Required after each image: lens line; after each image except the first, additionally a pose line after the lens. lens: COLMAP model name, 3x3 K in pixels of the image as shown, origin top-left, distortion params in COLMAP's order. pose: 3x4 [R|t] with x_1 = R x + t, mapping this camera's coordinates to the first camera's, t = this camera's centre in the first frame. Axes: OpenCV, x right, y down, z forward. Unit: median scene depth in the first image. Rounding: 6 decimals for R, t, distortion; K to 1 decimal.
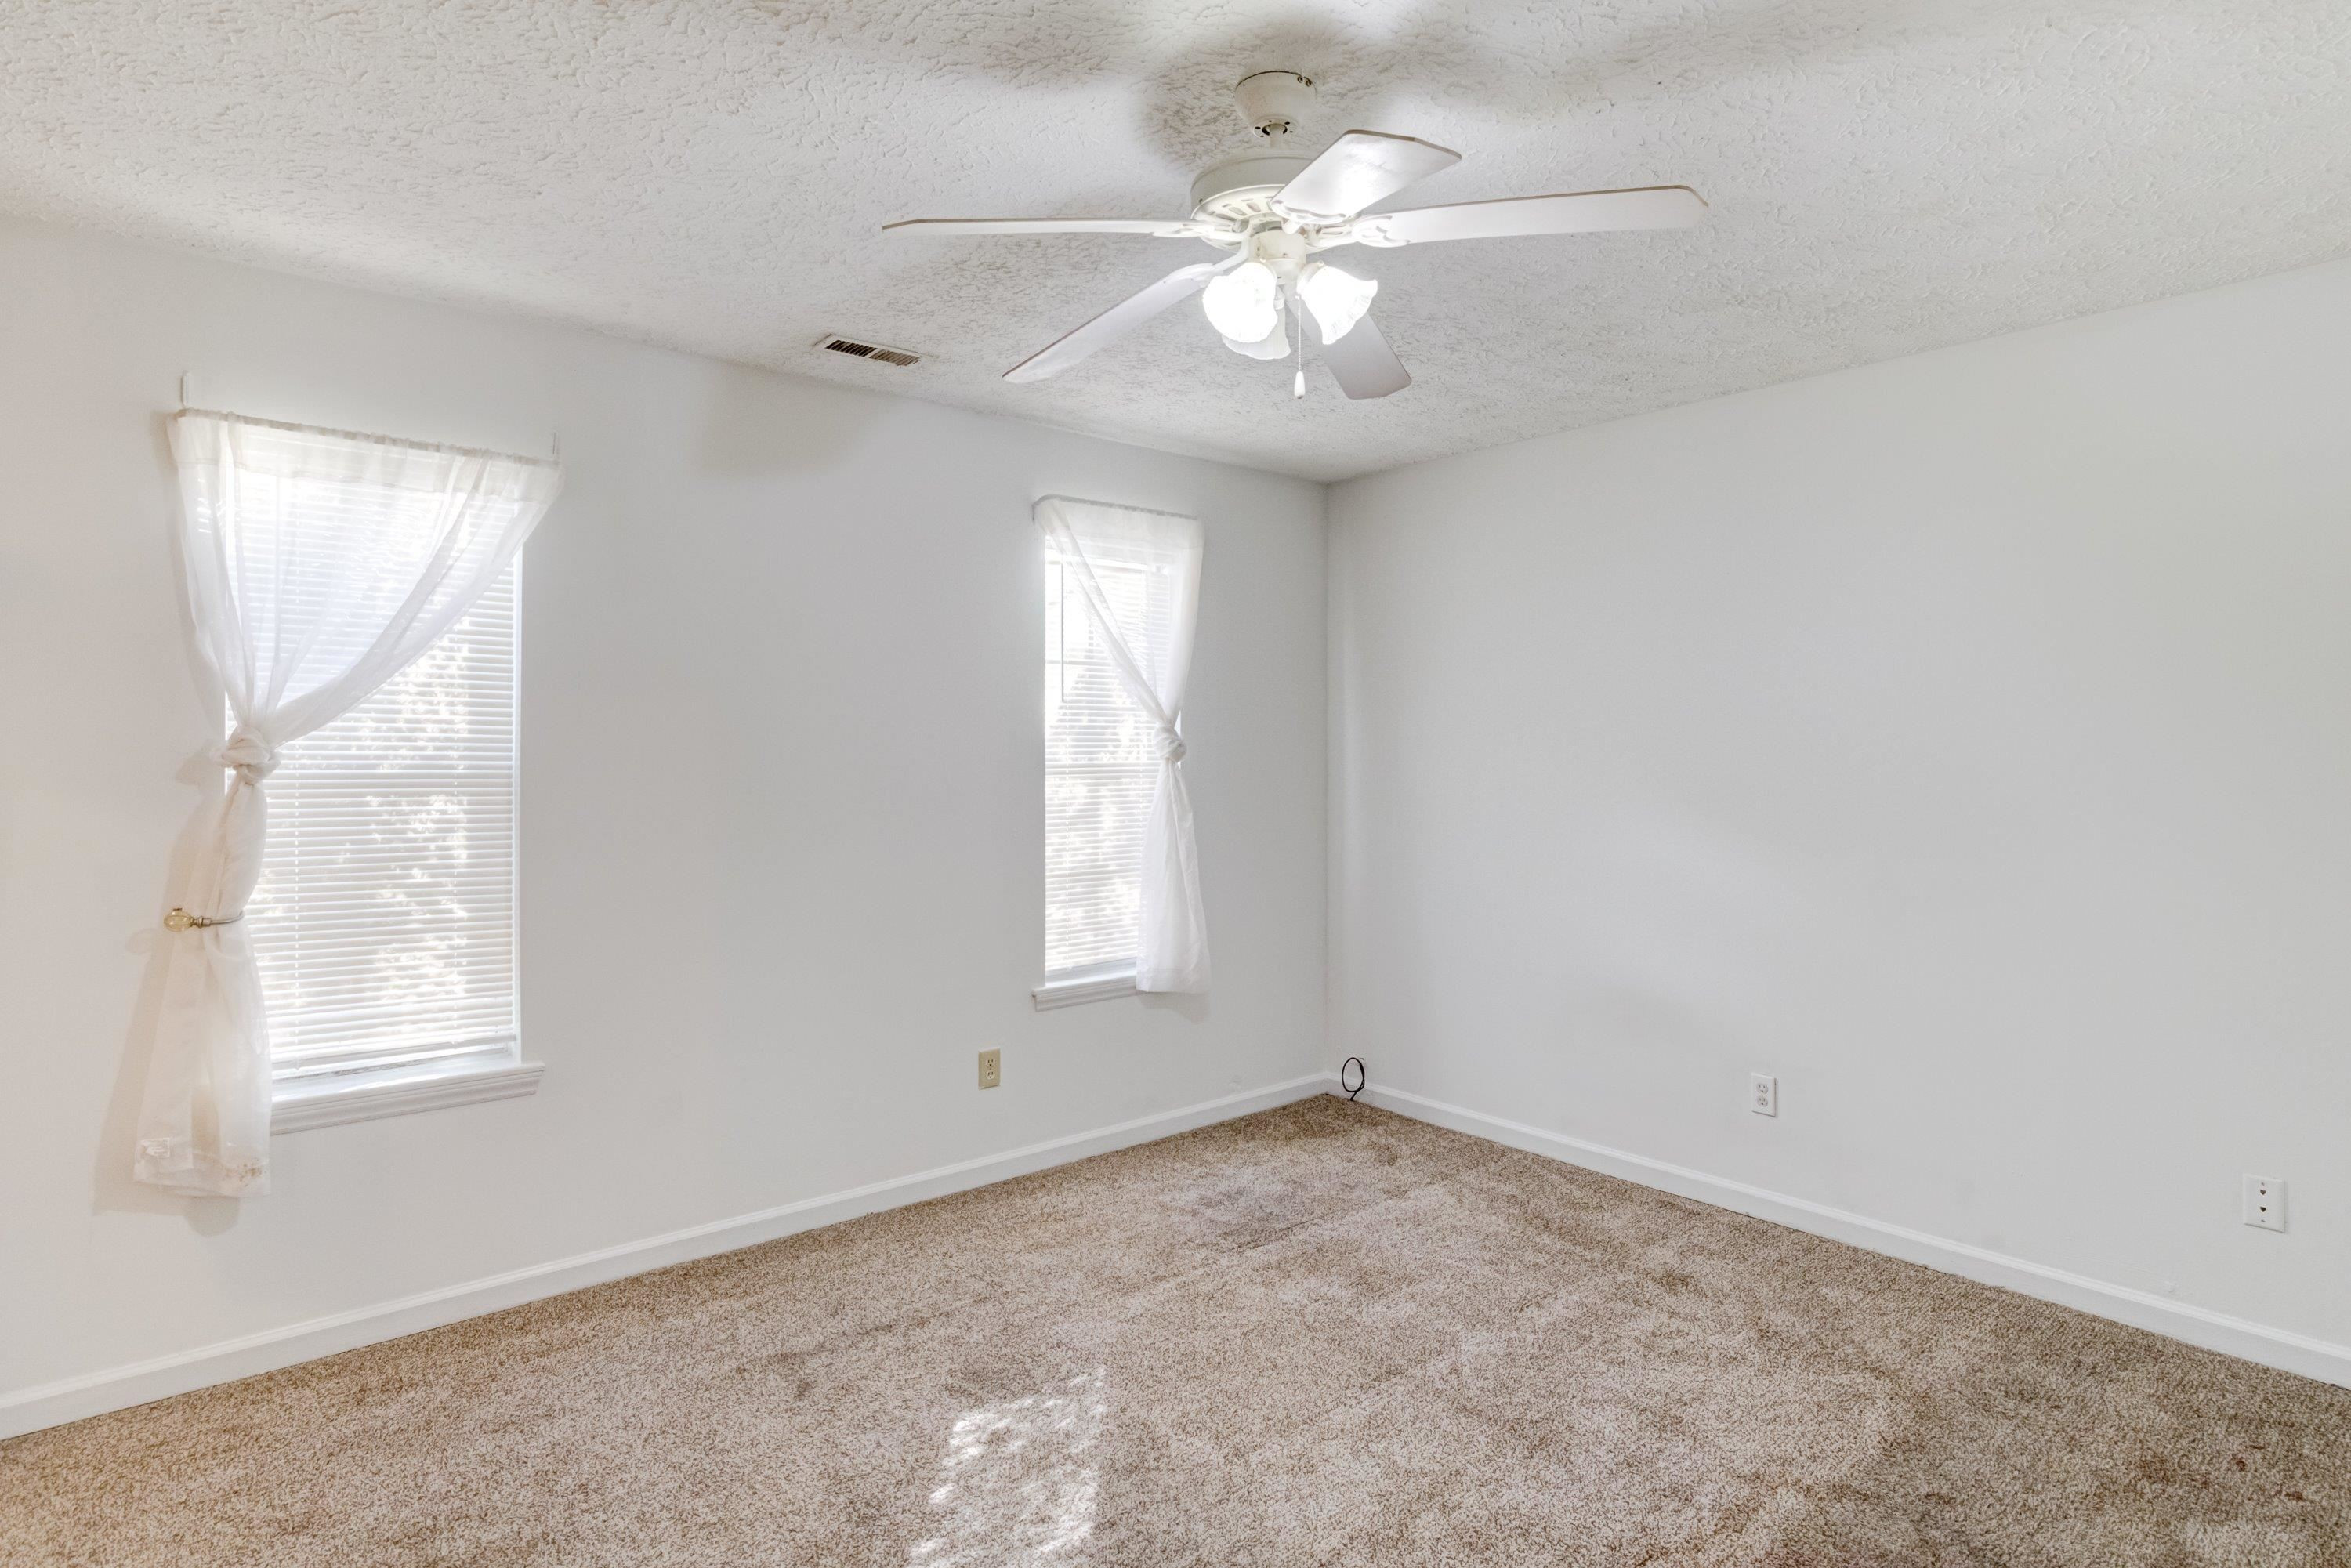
lens RADIAL K [[1180.0, 0, 1199.8], [0, 1180.0, 745.7], [0, 0, 1]] dist [-0.050600, 0.019334]
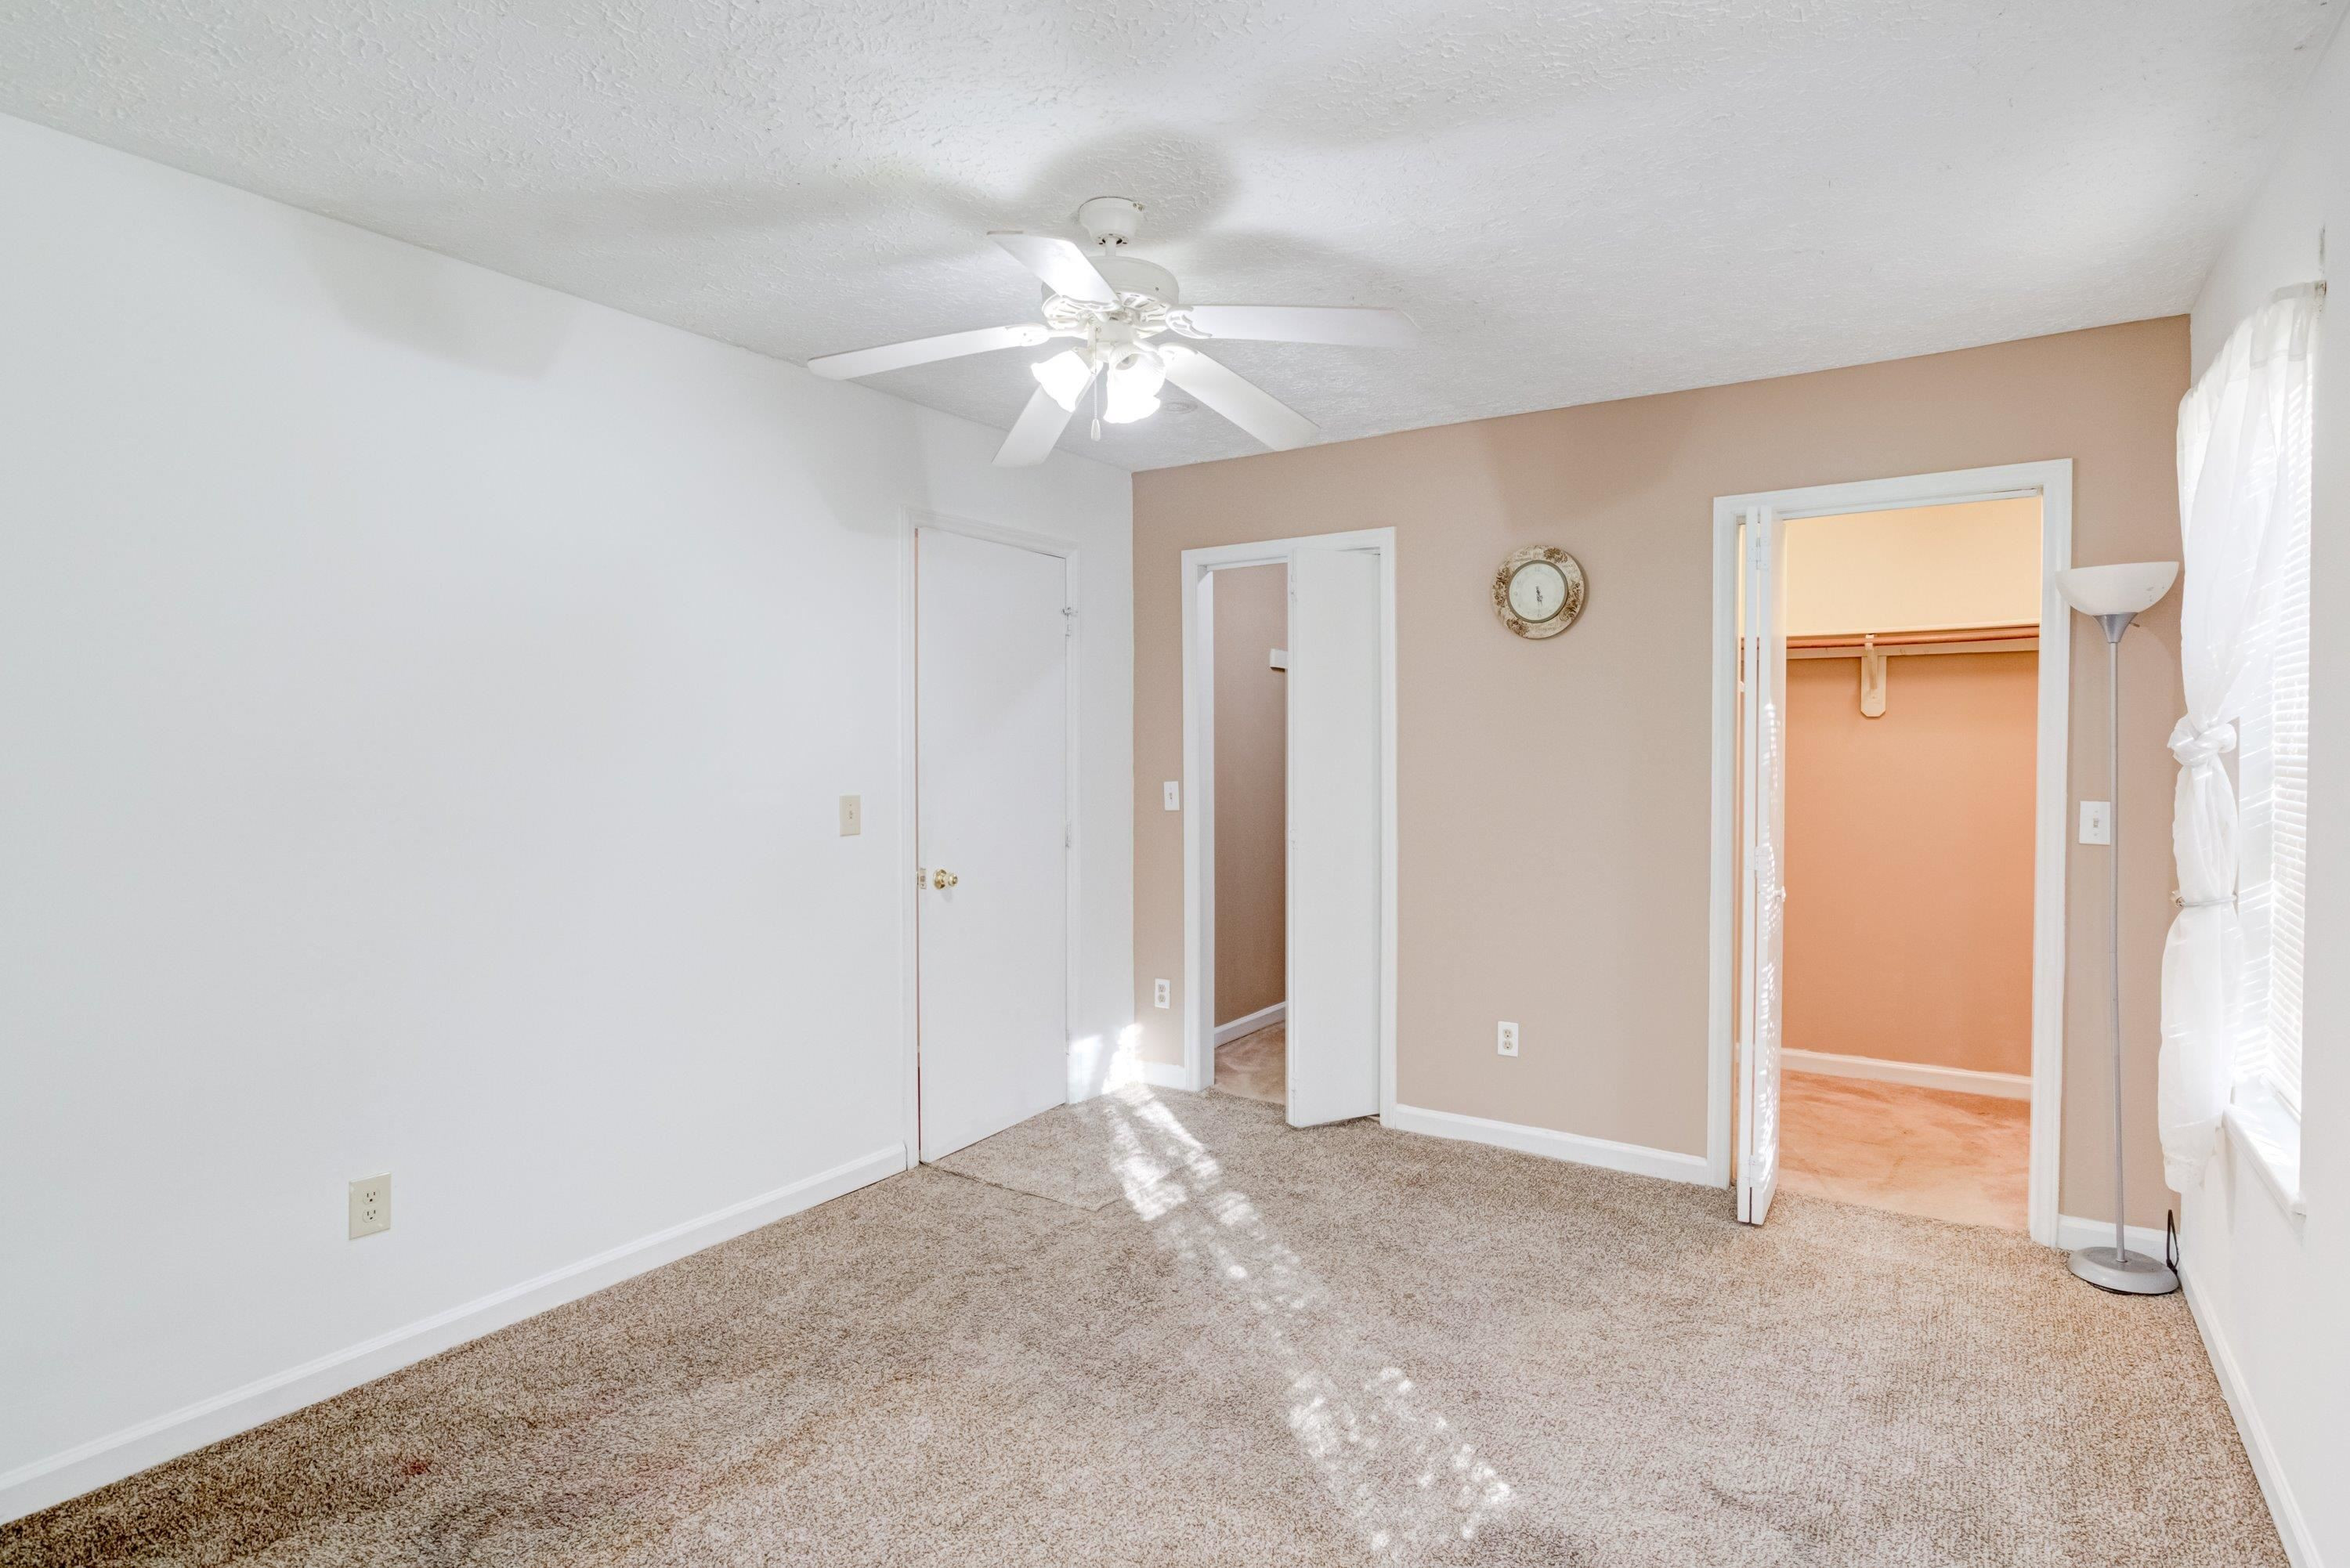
lens RADIAL K [[1190.4, 0, 1187.4], [0, 1190.4, 783.3], [0, 0, 1]] dist [-0.038974, 0.015688]
pose [[-0.952782, 0.013892, -0.303338, 0.227586], [0.004347, 0.999475, 0.032119, 0.007823], [0.303625, 0.029284, -0.952341, 1.356857]]
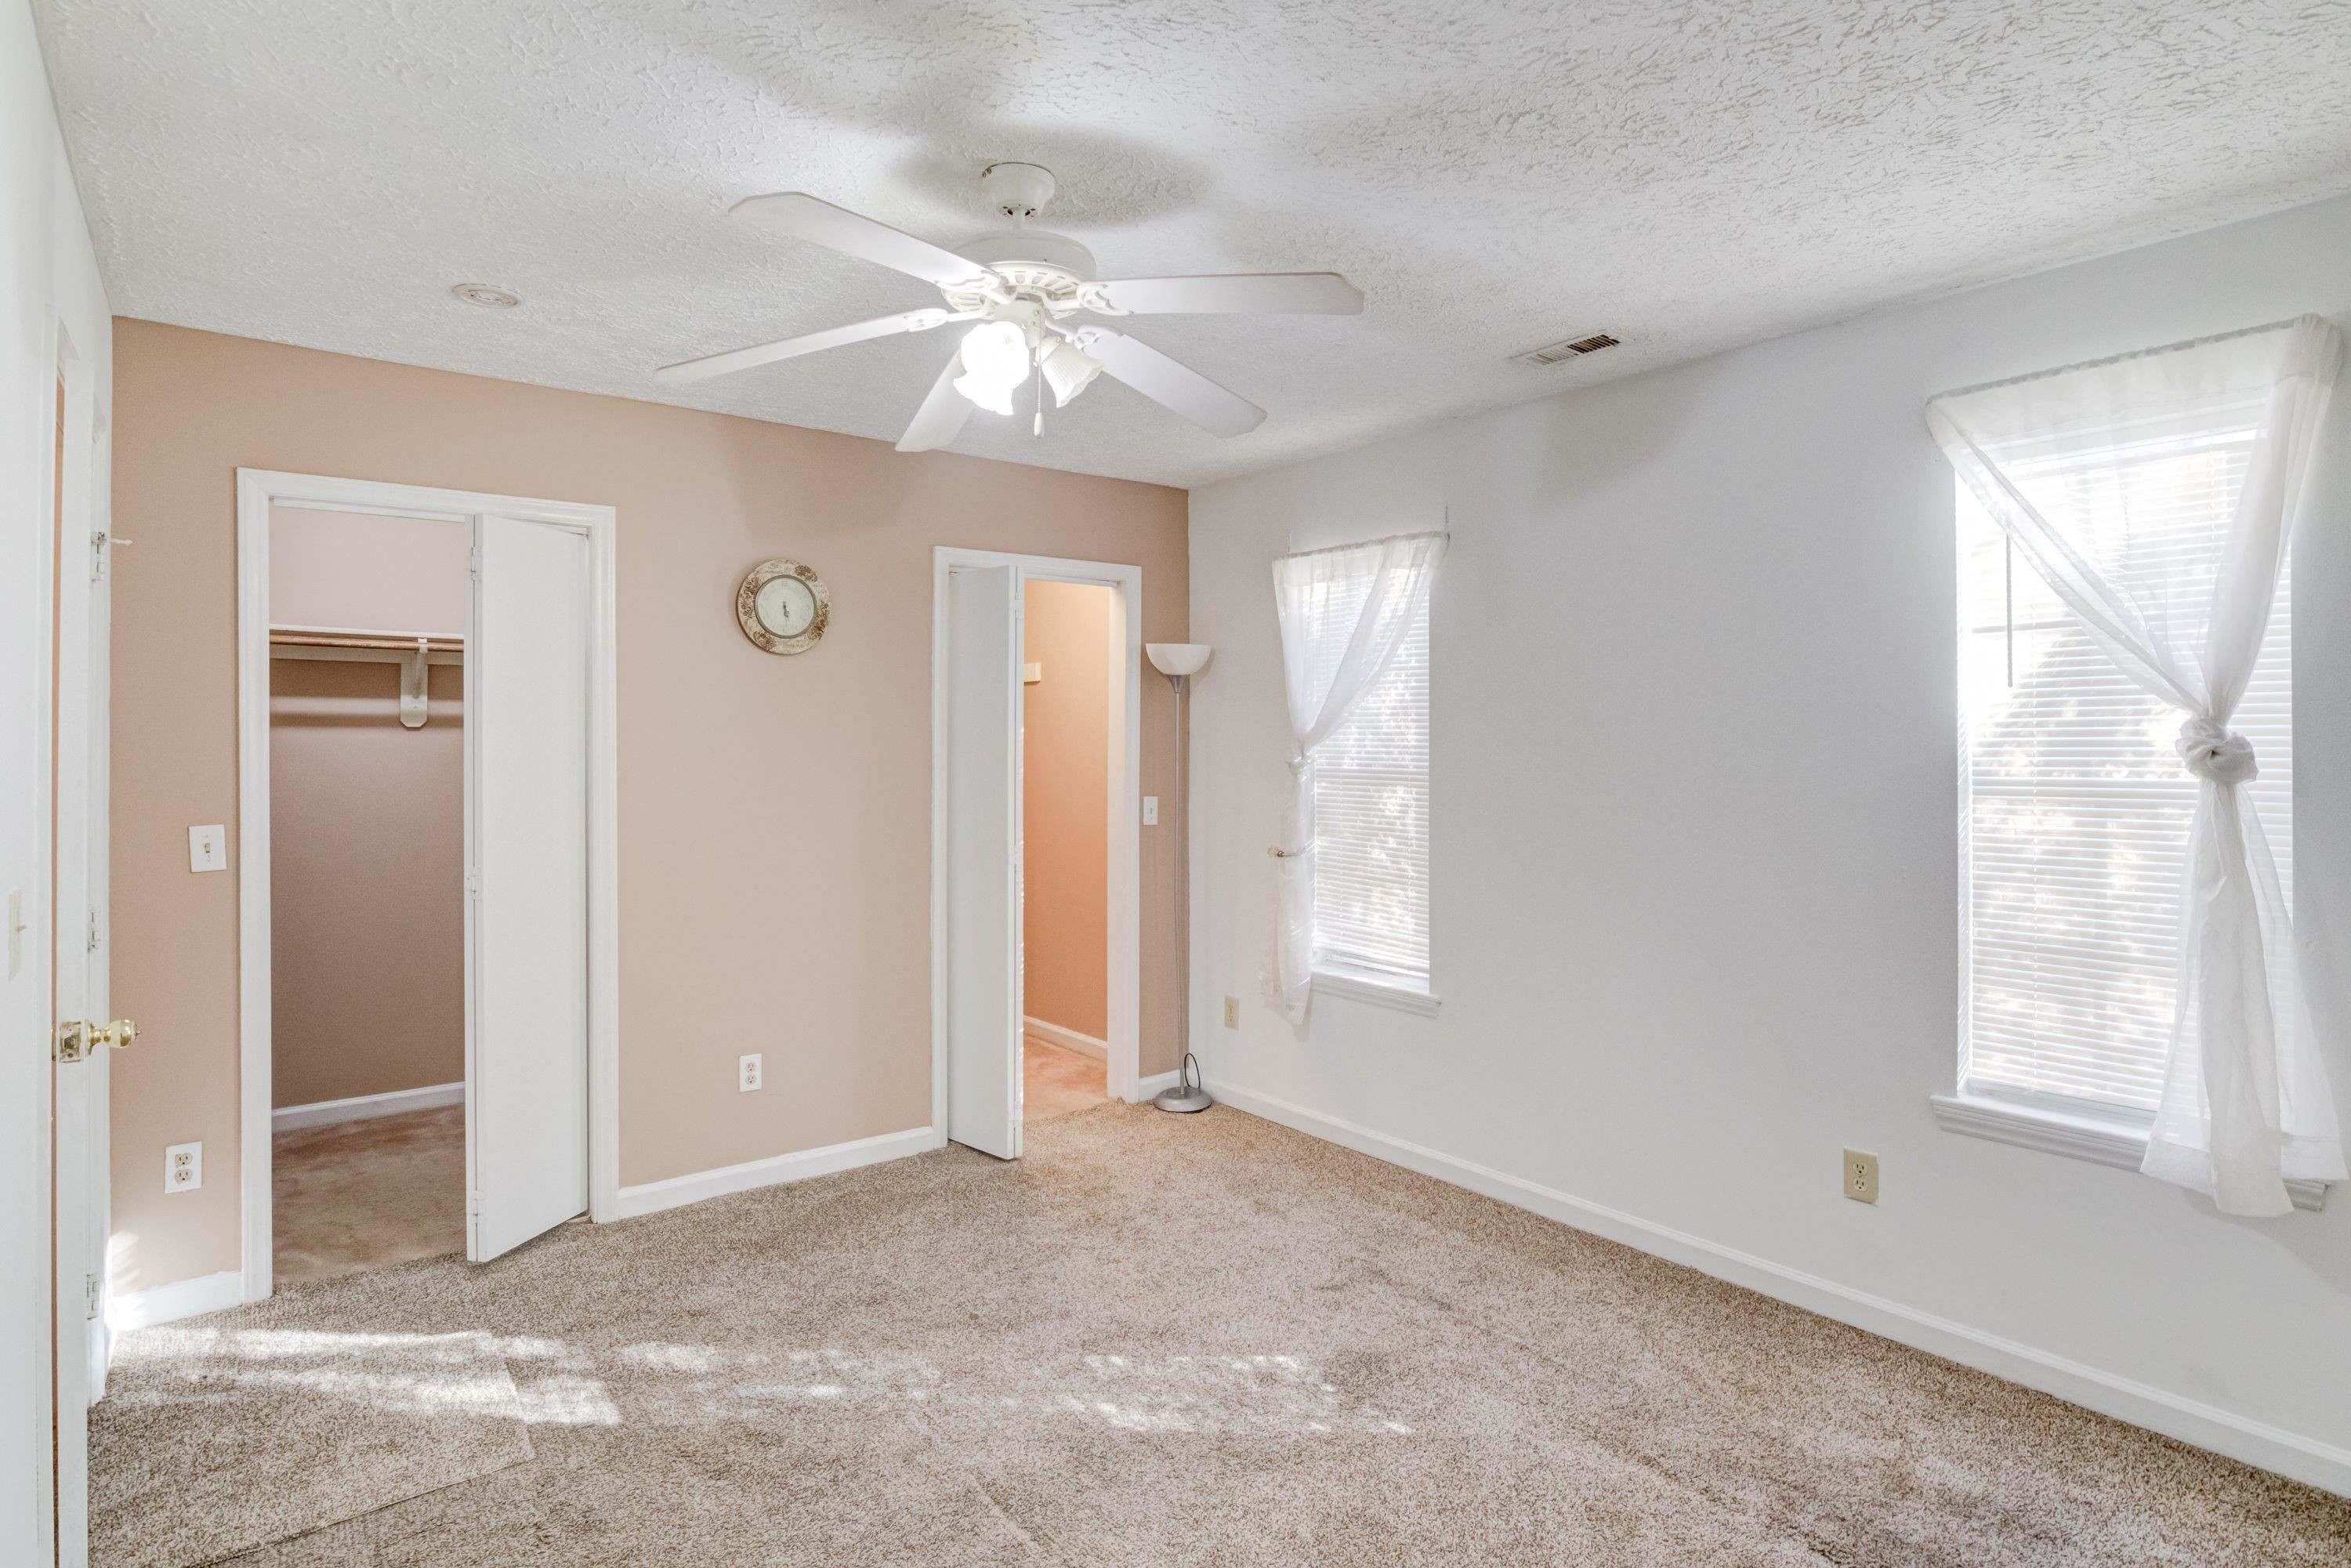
lens RADIAL K [[1180.0, 0, 1199.8], [0, 1180.0, 745.7], [0, 0, 1]] dist [-0.050600, 0.019334]
pose [[-0.012731, 0.002034, -0.999917, 0.708835], [0.003513, 0.999992, 0.001990, -0.009124], [0.999913, -0.003488, -0.012738, 0.714650]]
